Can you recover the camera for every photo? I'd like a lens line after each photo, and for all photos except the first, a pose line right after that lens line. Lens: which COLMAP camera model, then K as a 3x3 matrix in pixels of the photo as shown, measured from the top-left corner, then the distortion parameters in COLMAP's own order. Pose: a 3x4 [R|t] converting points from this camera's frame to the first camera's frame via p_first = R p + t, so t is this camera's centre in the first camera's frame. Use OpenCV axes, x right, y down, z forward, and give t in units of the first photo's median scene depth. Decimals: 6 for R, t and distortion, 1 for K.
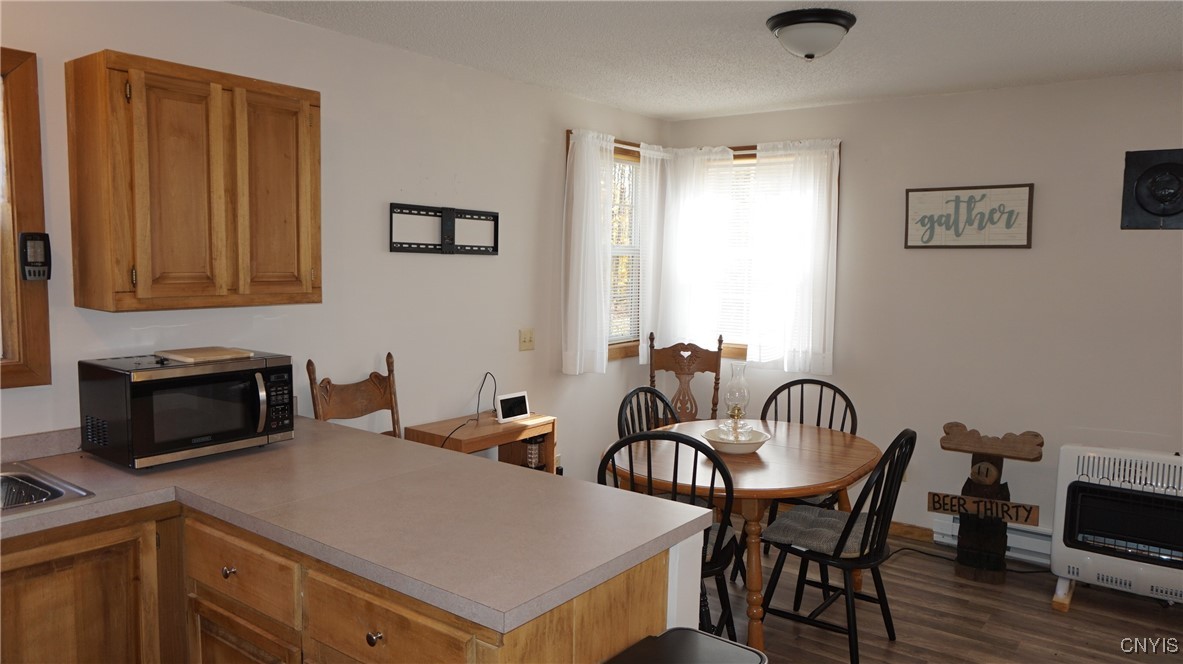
lens RADIAL K [[796.6, 0, 591.5], [0, 796.6, 332.0], [0, 0, 1]] dist [-0.040682, 0.040590]
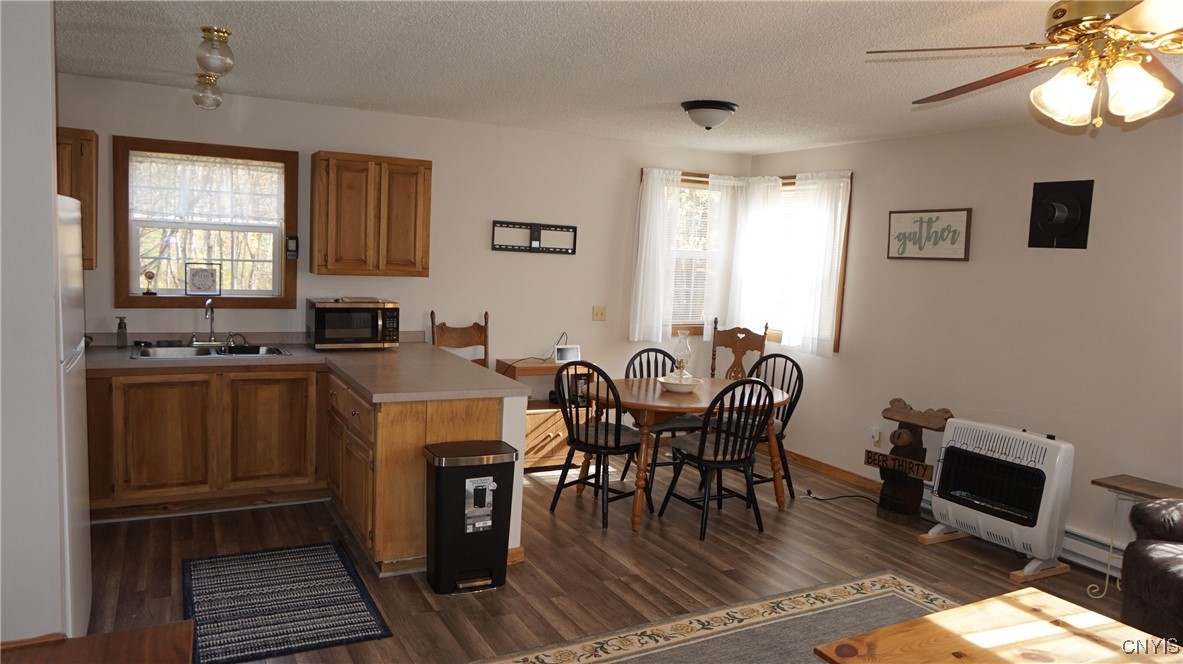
lens RADIAL K [[796.6, 0, 591.5], [0, 796.6, 332.0], [0, 0, 1]] dist [-0.040682, 0.040590]
pose [[0.906851, 0.067670, -0.415984, 0.587598], [-0.069606, 0.997519, 0.010528, 0.033176], [0.415664, 0.019408, 0.909311, -0.377212]]
